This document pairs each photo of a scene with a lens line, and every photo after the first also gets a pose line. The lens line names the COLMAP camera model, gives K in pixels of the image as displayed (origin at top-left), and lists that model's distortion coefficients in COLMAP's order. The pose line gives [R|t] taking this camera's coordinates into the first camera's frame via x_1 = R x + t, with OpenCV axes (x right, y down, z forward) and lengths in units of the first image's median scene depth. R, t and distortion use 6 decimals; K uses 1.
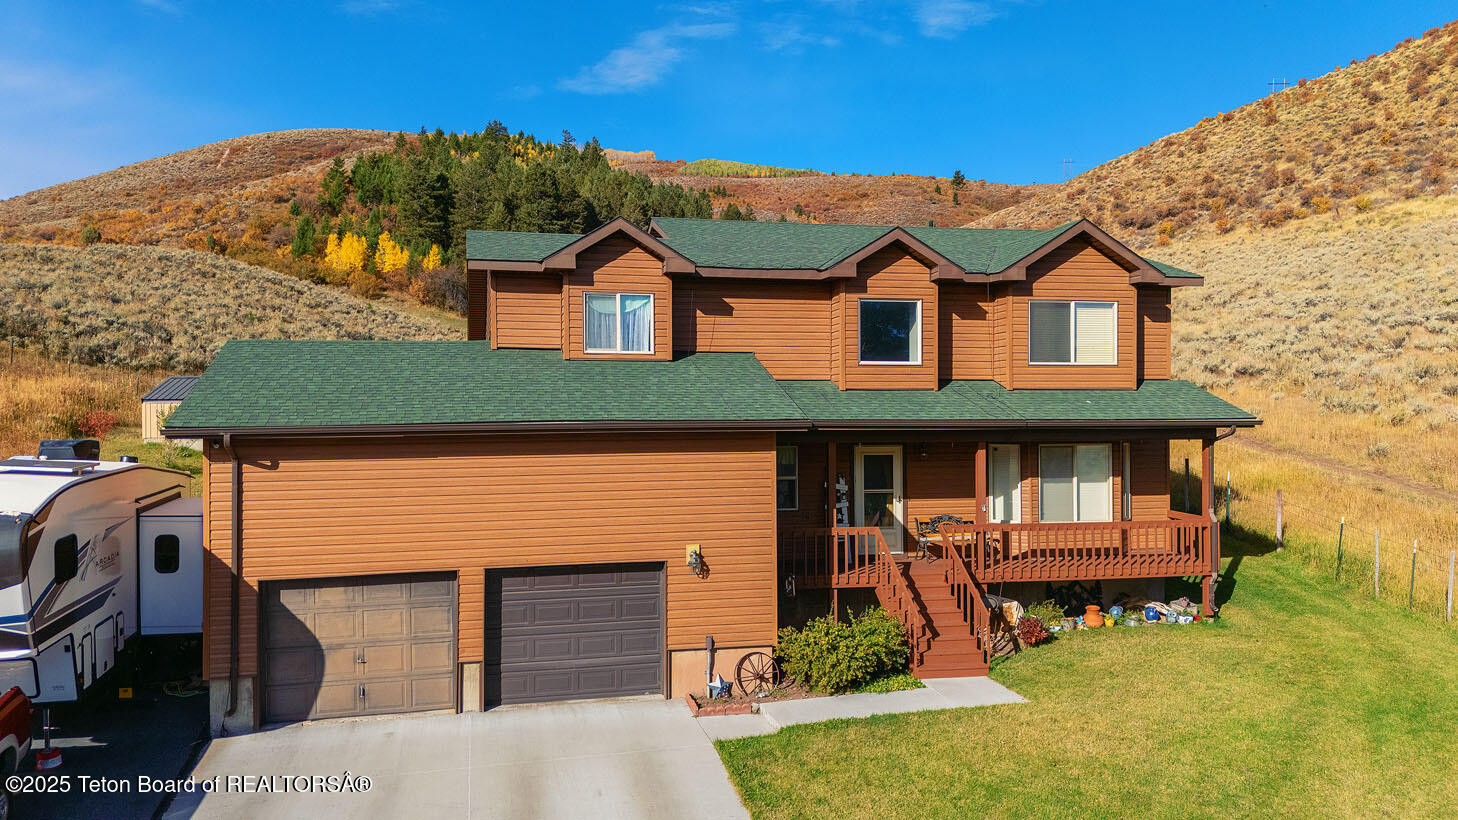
lens RADIAL K [[1121.0, 0, 712.7], [0, 1121.0, 436.4], [0, 0, 1]] dist [0.060091, -0.053063]
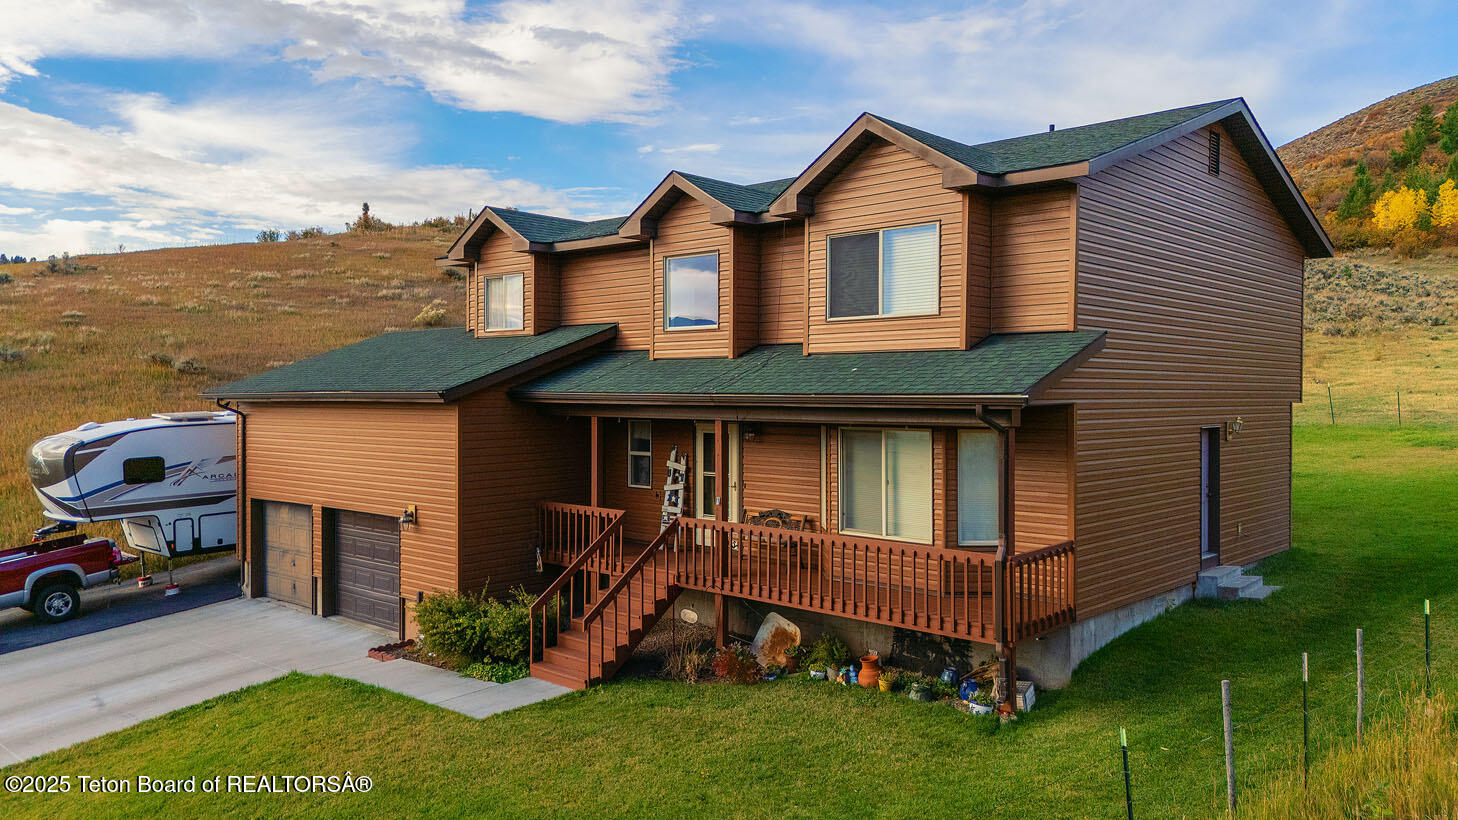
lens RADIAL K [[1058.6, 0, 734.0], [0, 1058.6, 424.2], [0, 0, 1]] dist [0.045568, -0.023392]
pose [[0.563589, 0.031716, -0.825446, 0.822381], [-0.018464, 0.999497, 0.025797, -0.012310], [0.825849, 0.000702, 0.563891, 0.544311]]
